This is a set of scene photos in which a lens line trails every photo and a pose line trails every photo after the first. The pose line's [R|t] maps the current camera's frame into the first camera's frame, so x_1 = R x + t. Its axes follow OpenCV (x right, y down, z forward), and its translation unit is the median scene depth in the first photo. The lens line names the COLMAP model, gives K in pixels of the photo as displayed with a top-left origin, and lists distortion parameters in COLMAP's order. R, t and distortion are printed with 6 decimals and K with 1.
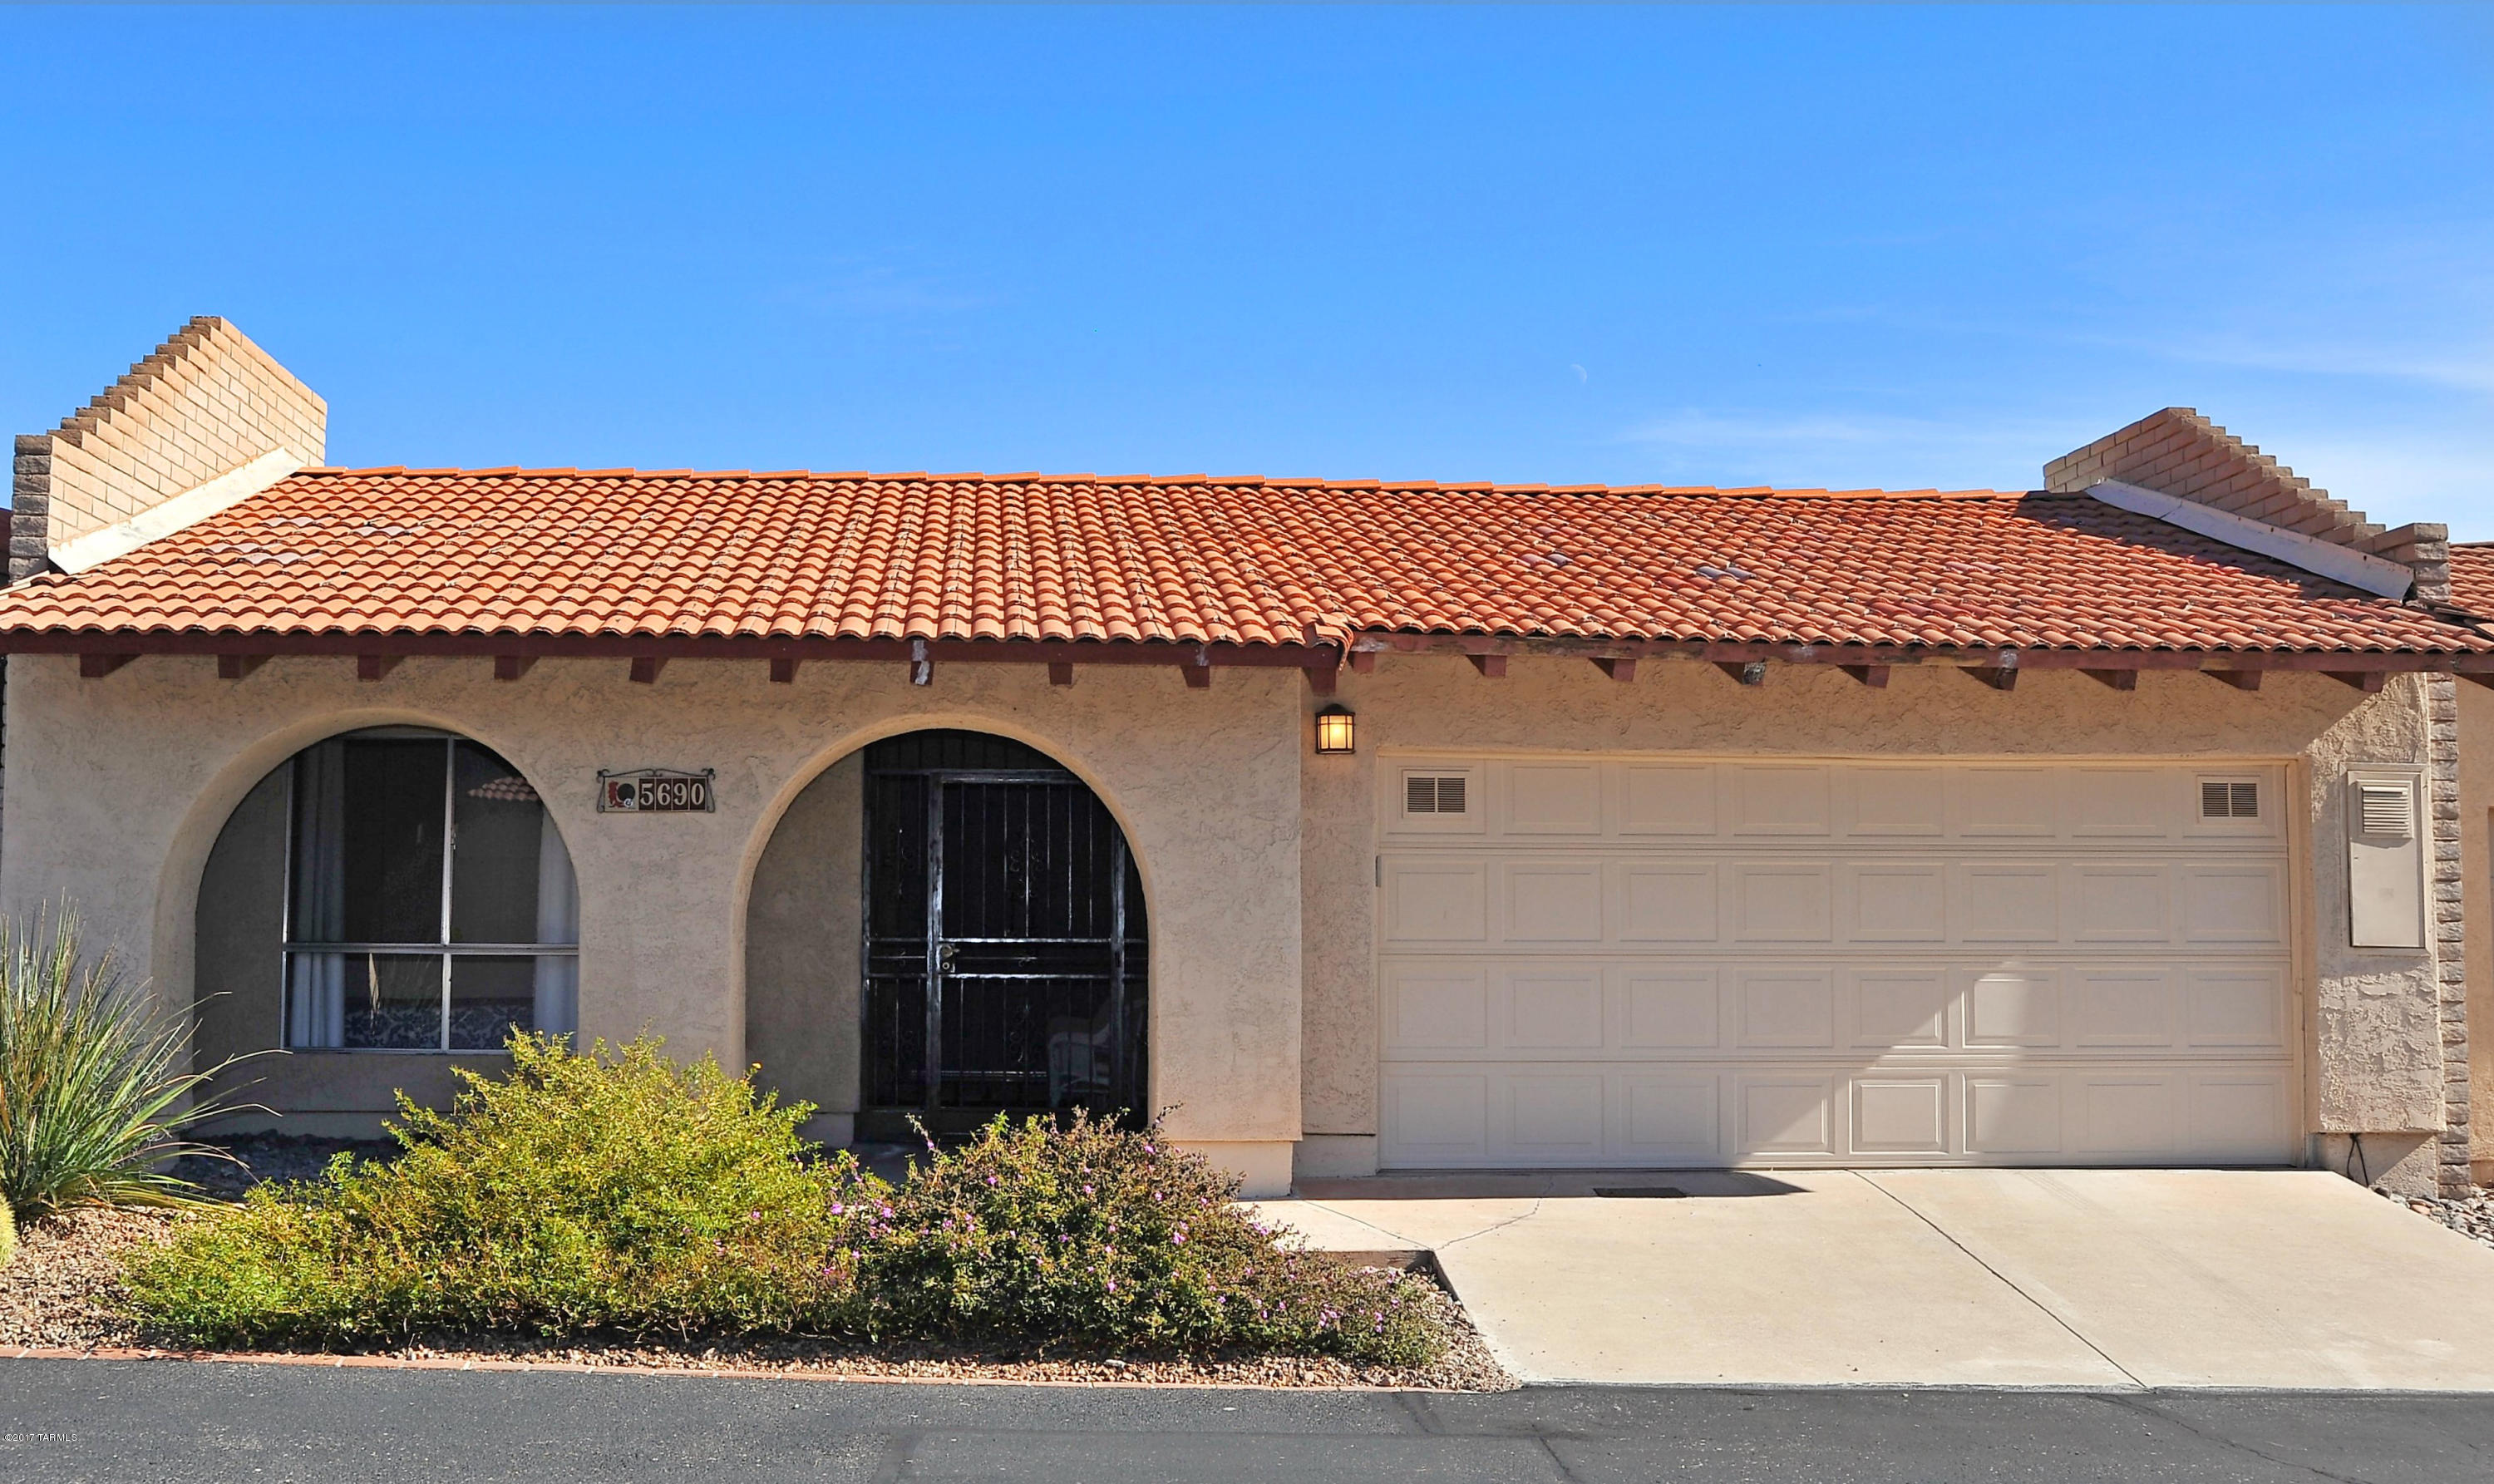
lens RADIAL K [[2802.3, 0, 1247.0], [0, 2802.3, 742.0], [0, 0, 1]] dist [-0.070059, 0.014966]
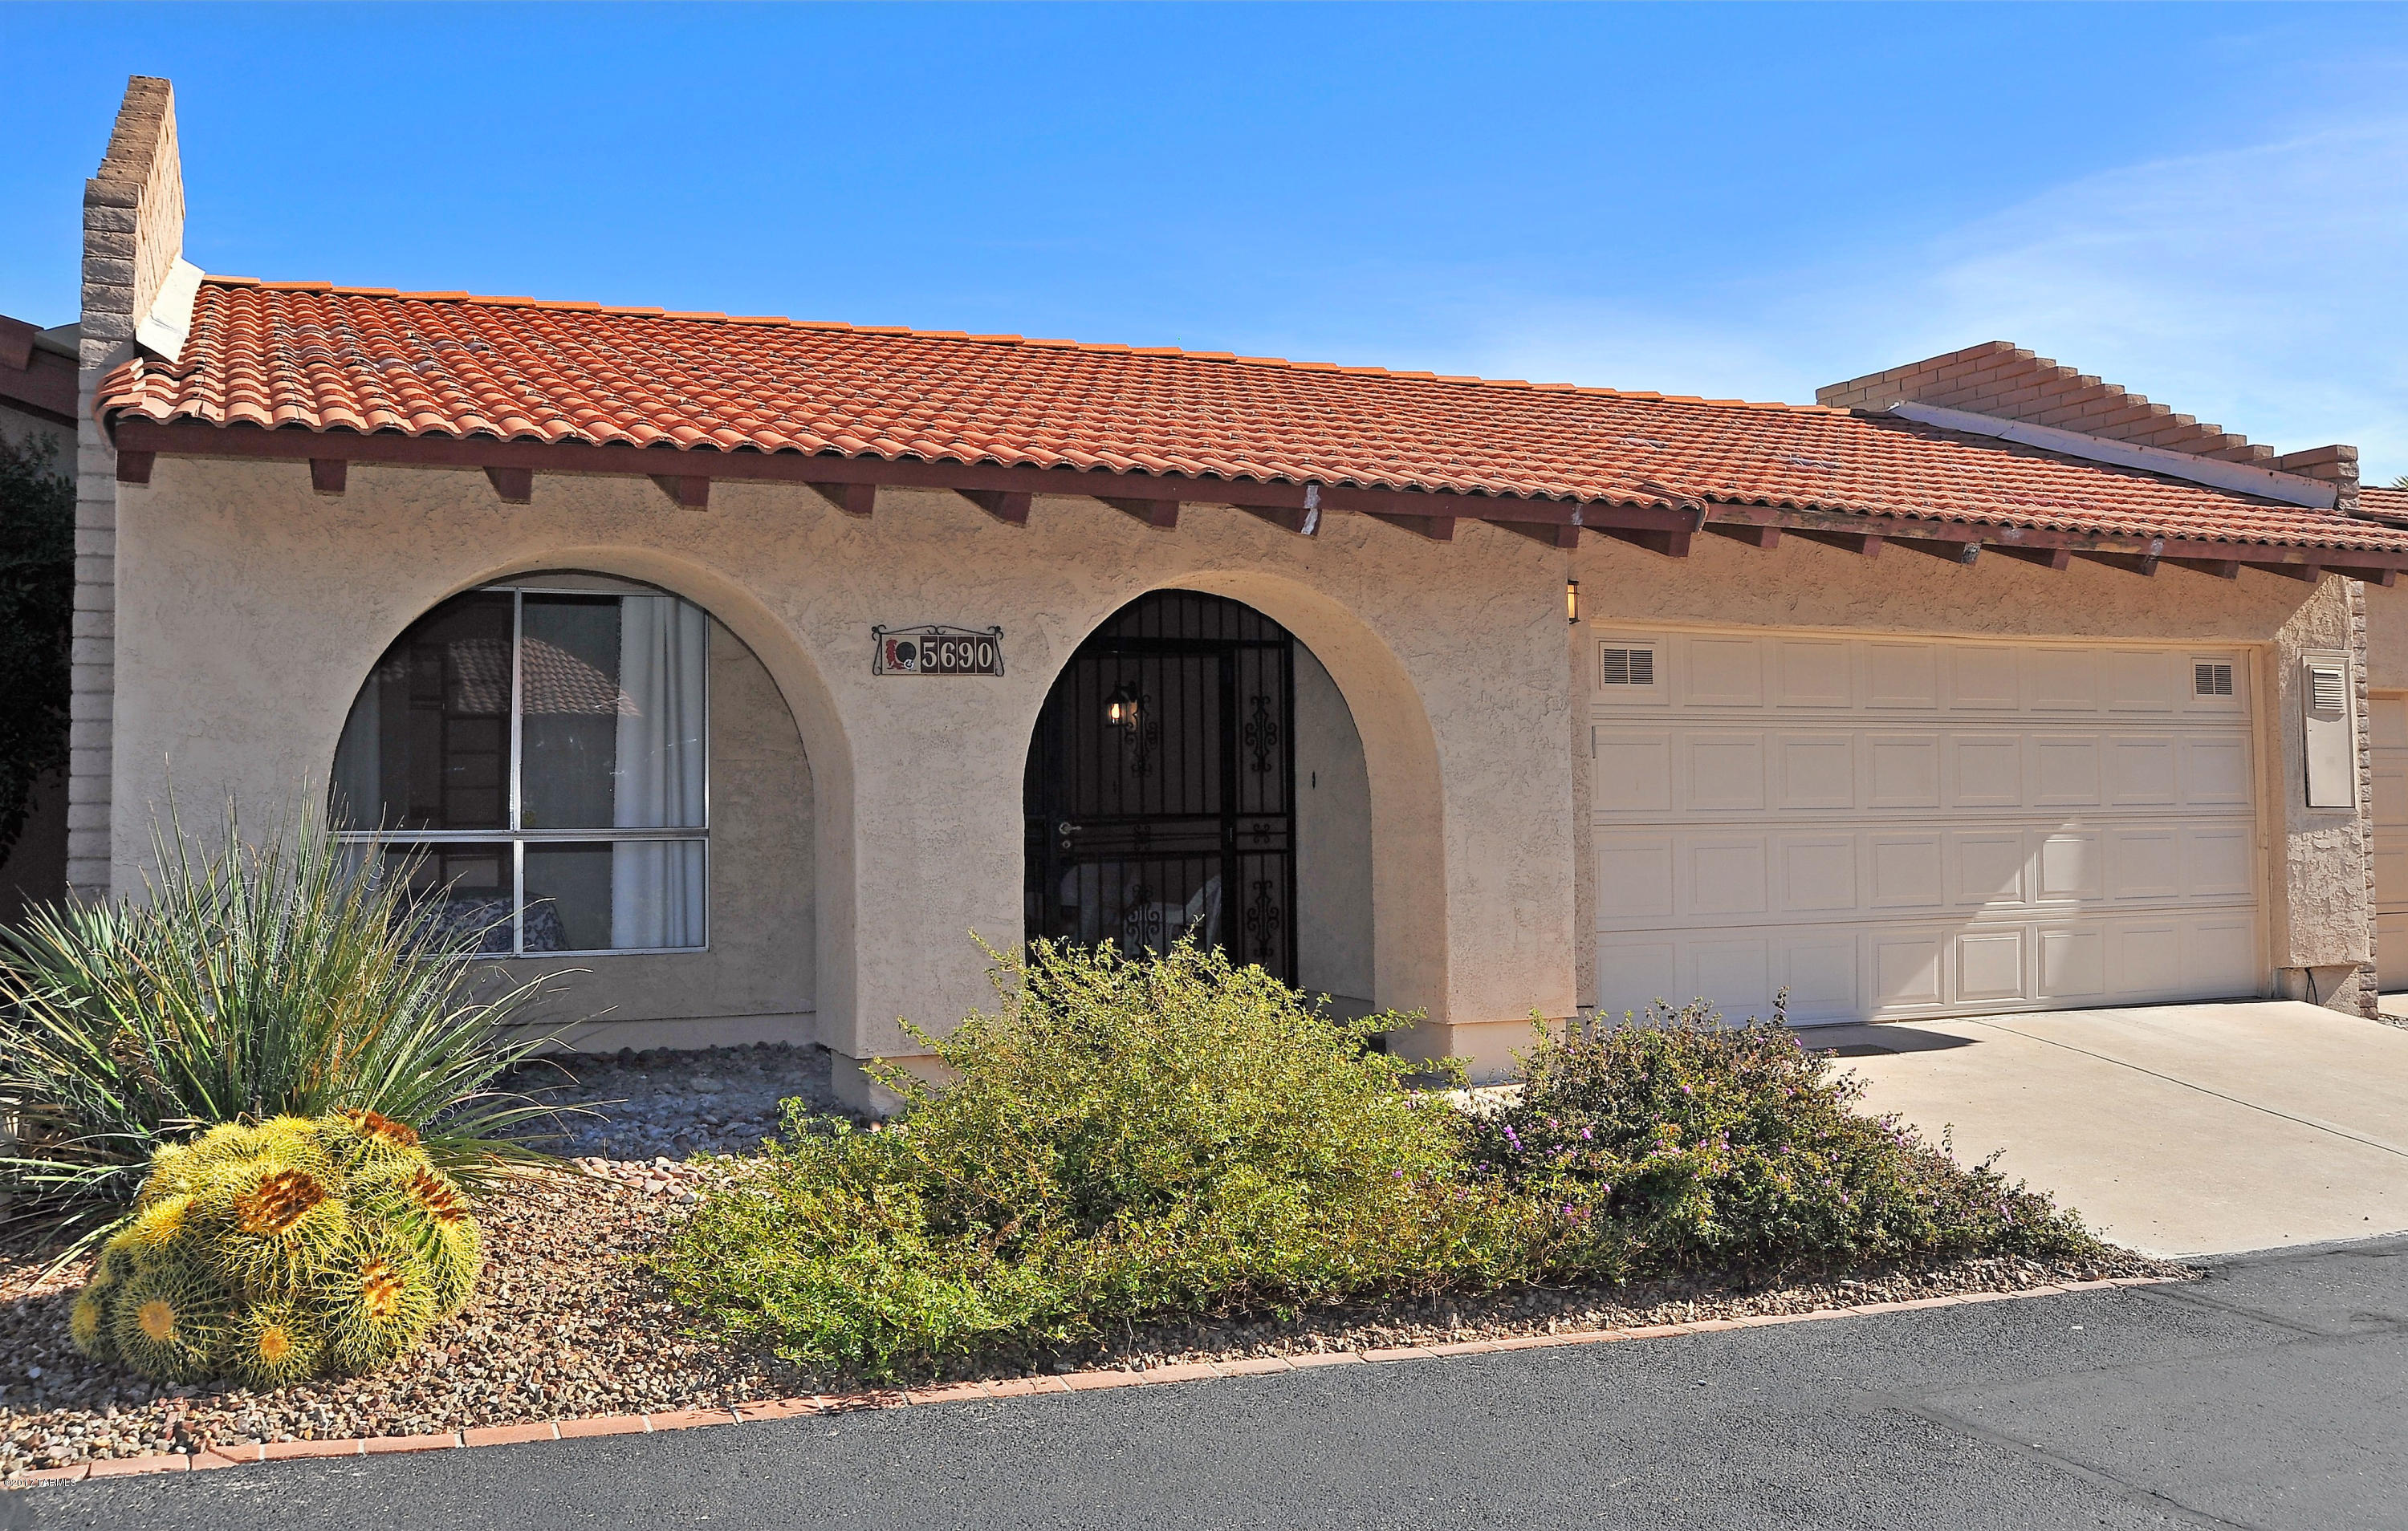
lens RADIAL K [[2263.5, 0, 1204.0], [0, 2263.5, 713.7], [0, 0, 1]] dist [-0.062566, 0.003045]
pose [[0.930918, 0.003204, 0.365215, -0.382124], [-0.013933, 0.999545, 0.026744, 0.016682], [-0.364963, -0.029985, 0.930539, 0.308206]]
